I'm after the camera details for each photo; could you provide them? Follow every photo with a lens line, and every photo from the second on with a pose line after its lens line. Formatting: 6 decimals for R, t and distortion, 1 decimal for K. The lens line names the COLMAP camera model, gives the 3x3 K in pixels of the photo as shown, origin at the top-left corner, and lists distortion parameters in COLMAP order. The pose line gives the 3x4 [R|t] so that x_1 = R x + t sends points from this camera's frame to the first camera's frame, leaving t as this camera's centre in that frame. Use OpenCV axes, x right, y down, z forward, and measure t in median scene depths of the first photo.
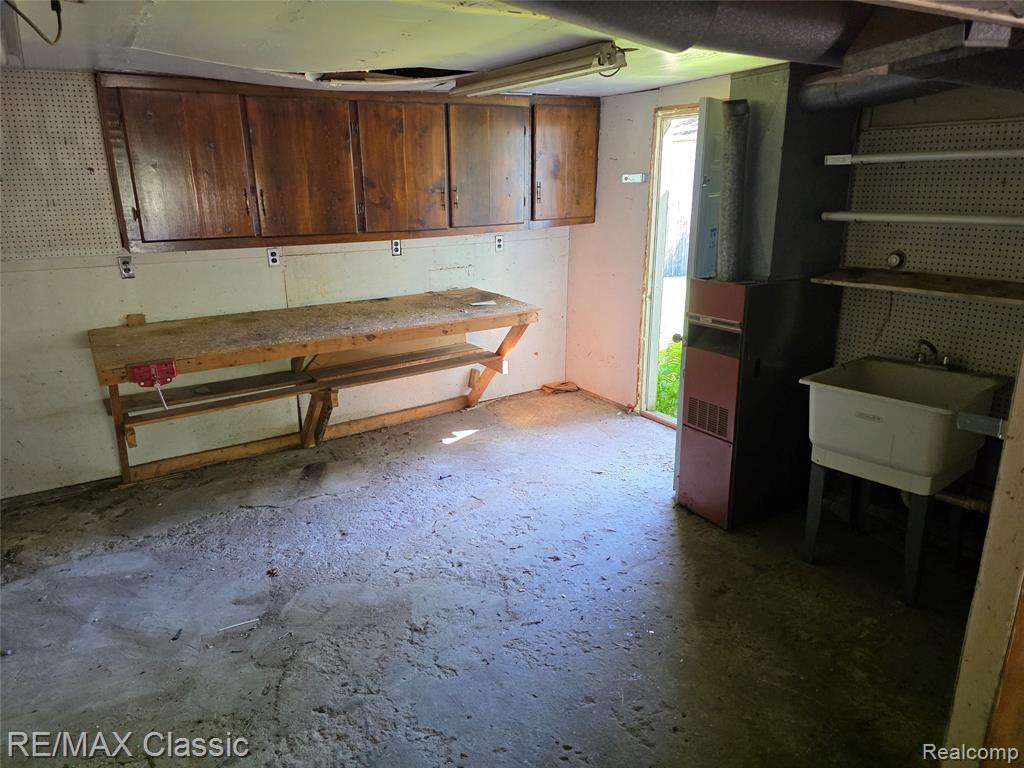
lens RADIAL K [[691.0, 0, 512.0], [0, 691.0, 384.0], [0, 0, 1]] dist [0.083284, -0.109144]
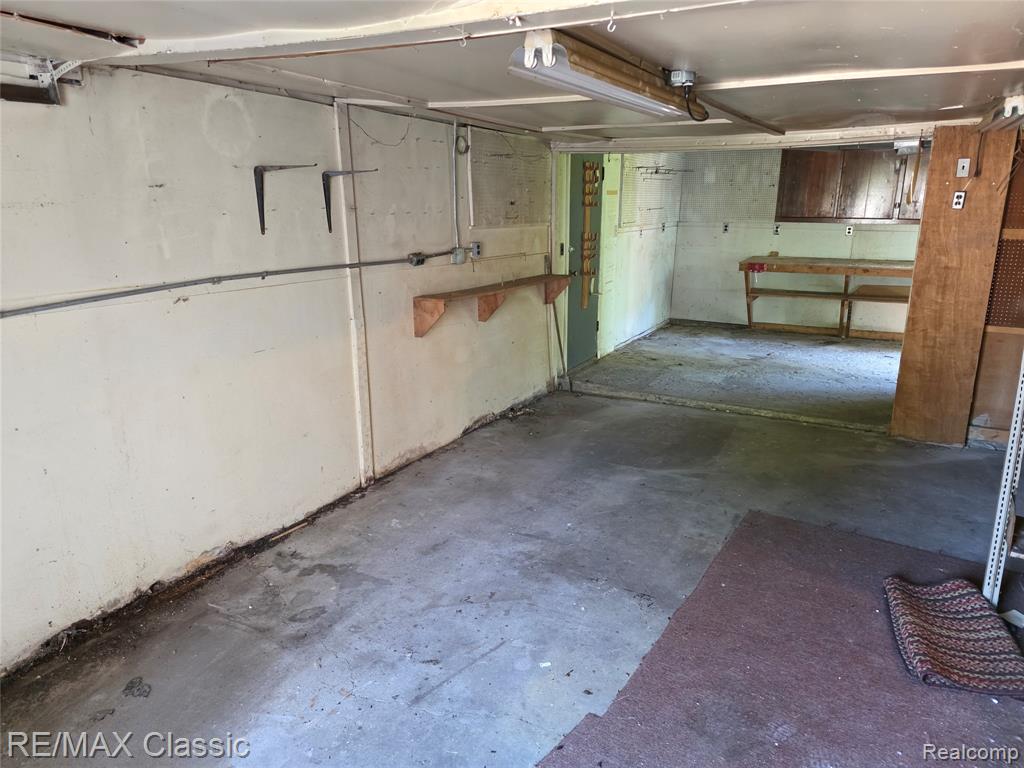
lens RADIAL K [[696.0, 0, 517.6], [0, 696.0, 385.6], [0, 0, 1]] dist [0.099141, -0.115757]
pose [[0.466006, 0.240949, -0.851341, 1.001450], [-0.259547, 0.957101, 0.128811, 0.210629], [0.845857, 0.160936, 0.508552, -0.685615]]
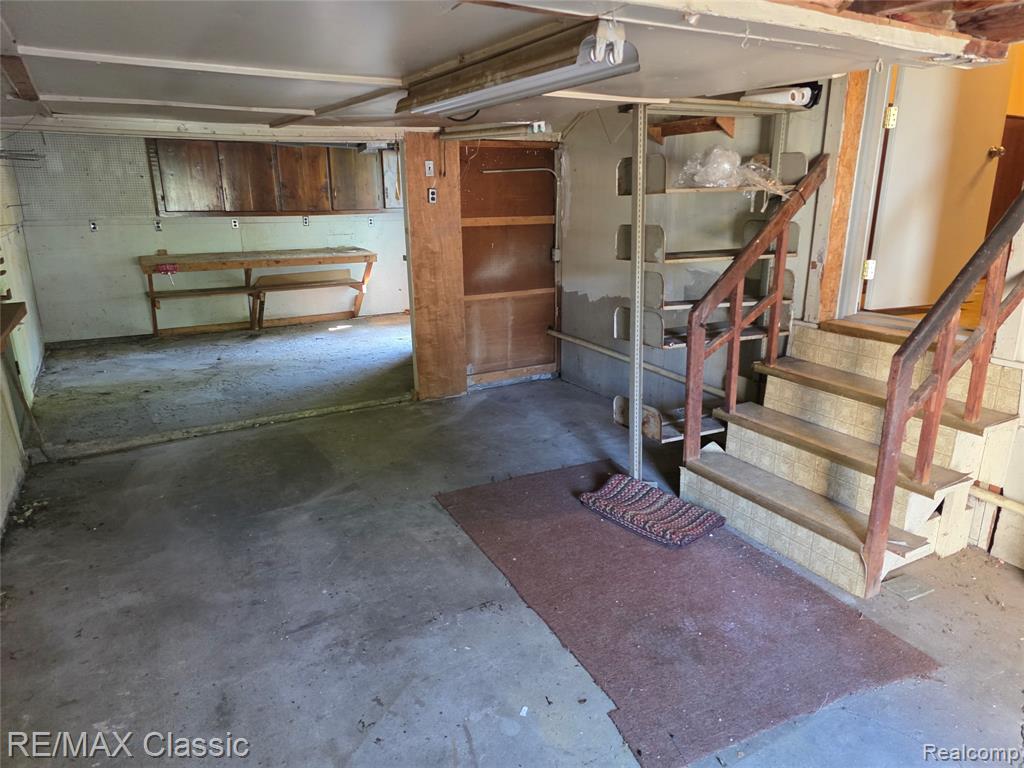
lens RADIAL K [[696.0, 0, 517.6], [0, 696.0, 385.6], [0, 0, 1]] dist [0.099141, -0.115757]
pose [[0.998970, 0.021831, -0.039784, 0.520036], [-0.022305, 0.999685, -0.011525, 0.267340], [0.039520, 0.012400, 0.999142, -0.898558]]
